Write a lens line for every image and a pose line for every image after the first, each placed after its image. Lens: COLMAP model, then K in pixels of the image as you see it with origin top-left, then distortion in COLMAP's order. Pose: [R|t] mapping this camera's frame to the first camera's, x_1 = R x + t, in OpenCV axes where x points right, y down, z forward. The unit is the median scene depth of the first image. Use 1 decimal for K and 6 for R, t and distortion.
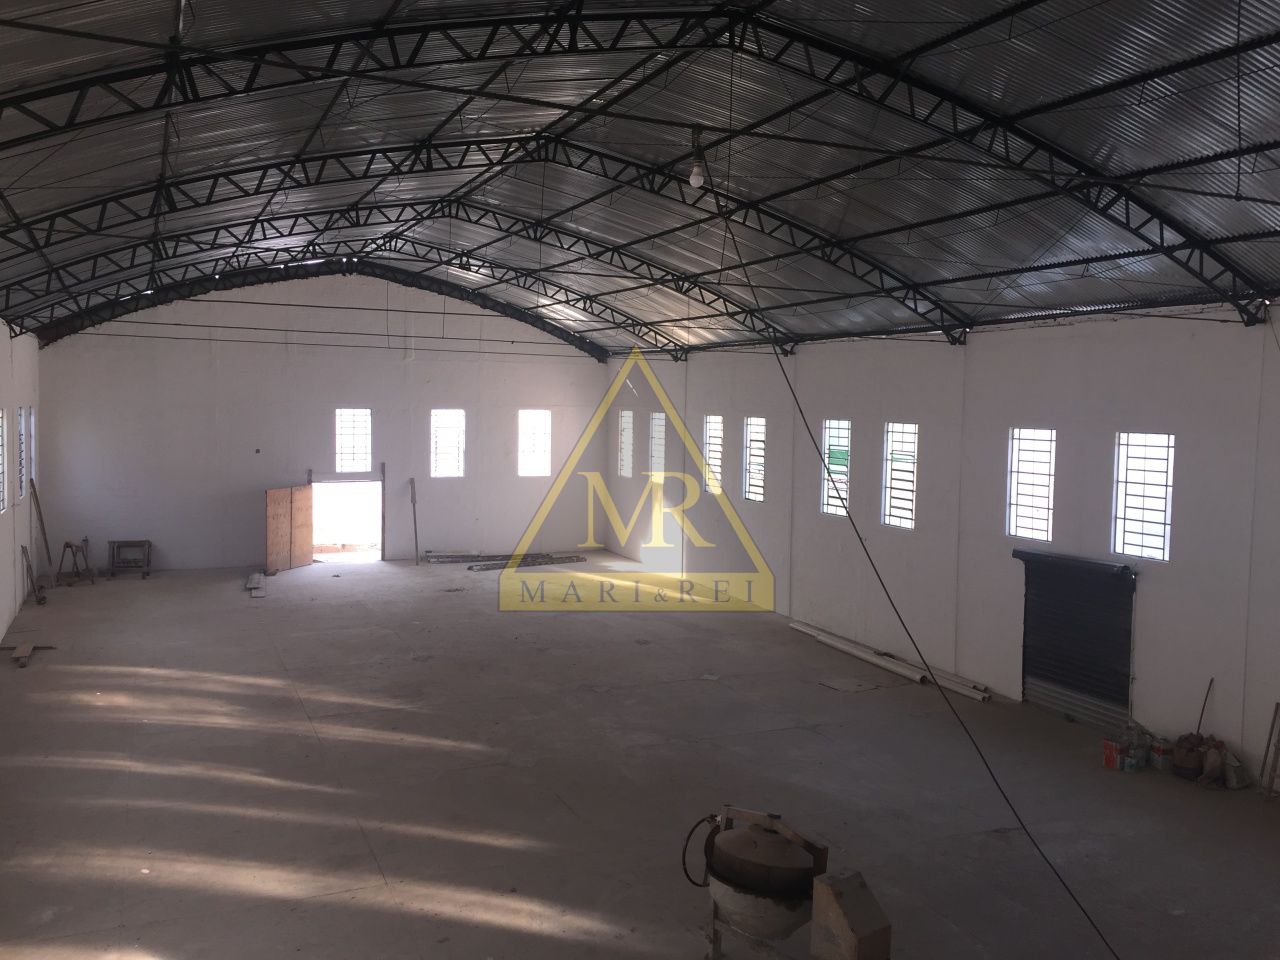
lens RADIAL K [[1094.6, 0, 646.7], [0, 1094.6, 478.7], [0, 0, 1]] dist [0.081758, -0.104787]
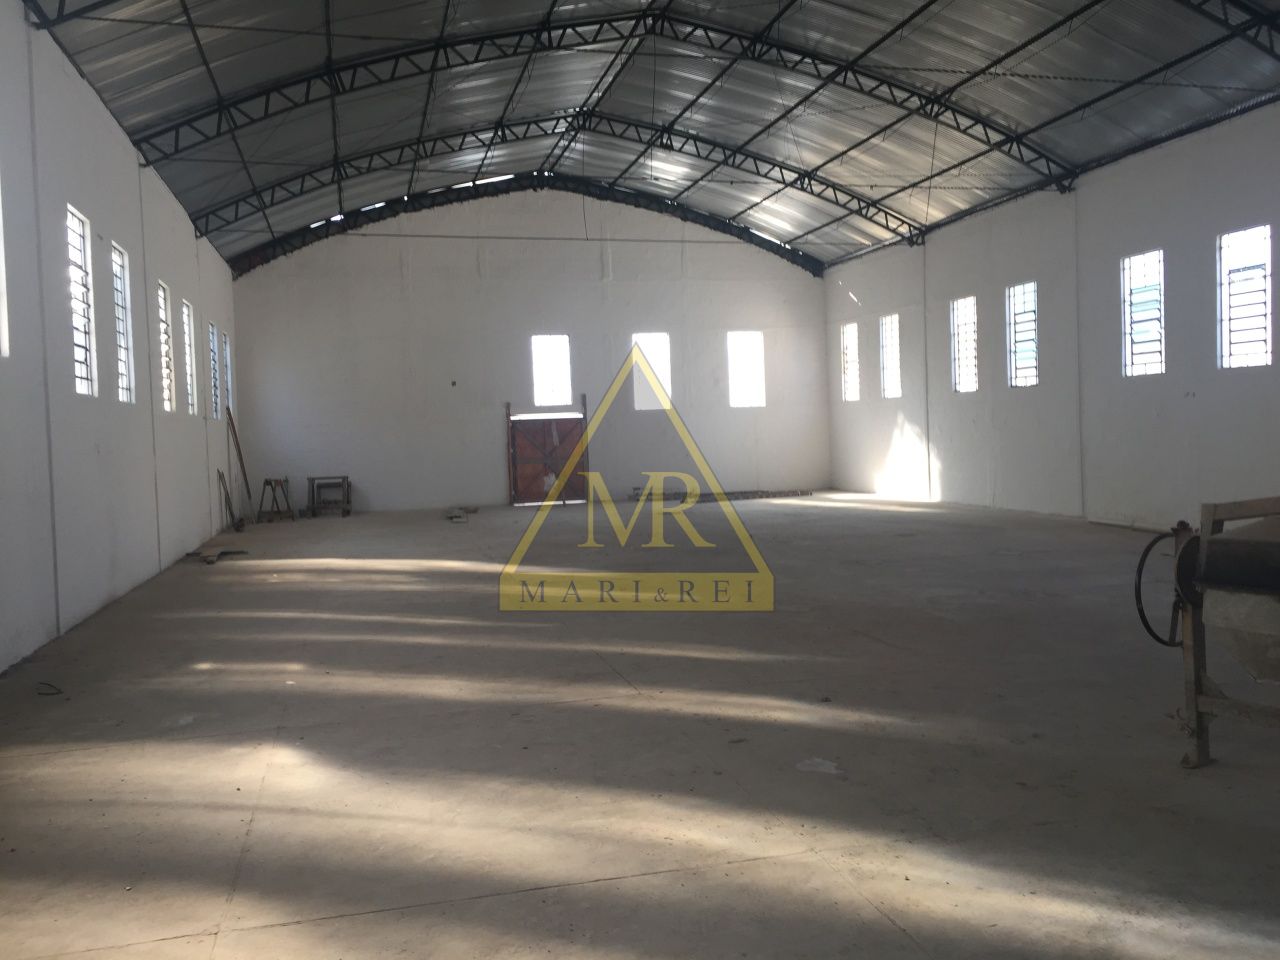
lens RADIAL K [[1096.7, 0, 641.1], [0, 1096.7, 483.8], [0, 0, 1]] dist [0.081870, -0.104399]
pose [[0.983723, -0.045644, -0.173799, -0.043809], [0.041503, 0.998763, -0.027387, 0.103351], [0.174834, 0.019728, 0.984400, 0.128353]]
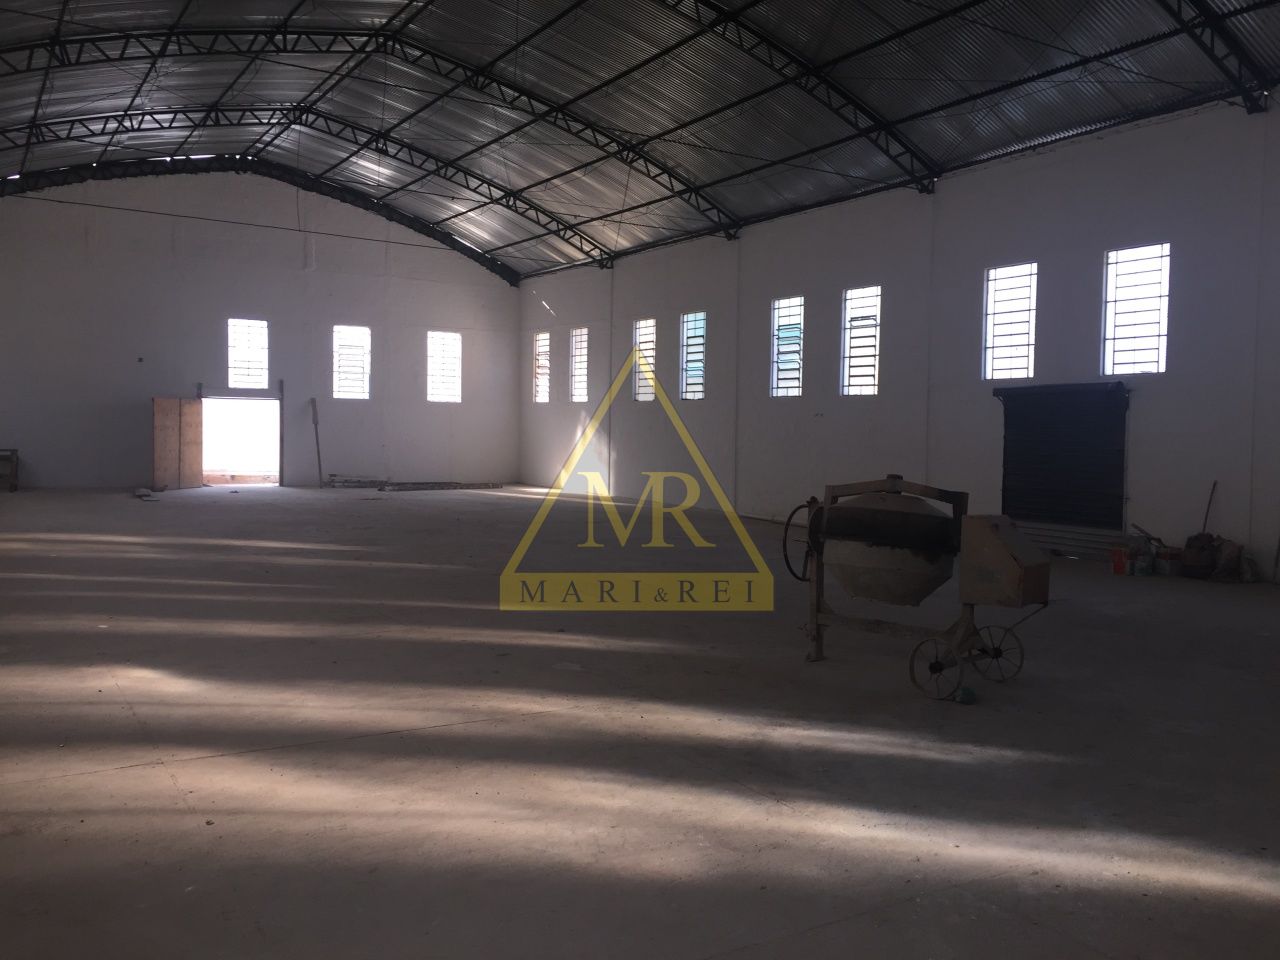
lens RADIAL K [[1094.6, 0, 646.7], [0, 1094.6, 478.7], [0, 0, 1]] dist [0.081758, -0.104787]
pose [[0.991411, -0.006461, 0.130624, -0.067324], [0.009707, 0.999659, -0.024234, 0.111032], [-0.130423, 0.025294, 0.991136, 0.051194]]
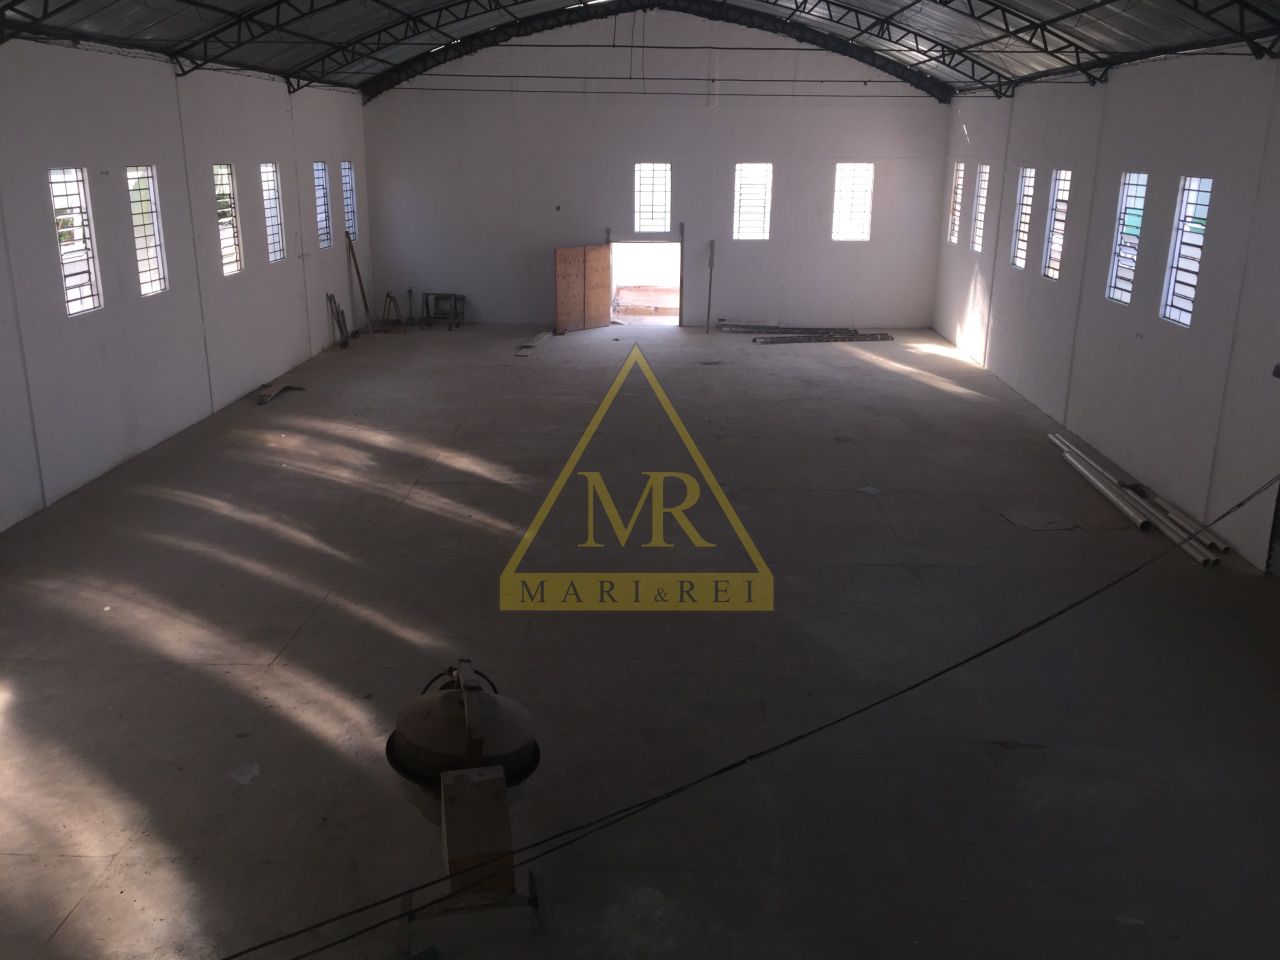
lens RADIAL K [[1094.6, 0, 646.7], [0, 1094.6, 478.7], [0, 0, 1]] dist [0.081758, -0.104787]
pose [[0.899653, 0.116633, -0.420739, 0.186911], [-0.024259, 0.975524, 0.218553, -0.006482], [0.435931, -0.186415, 0.880462, 0.129170]]
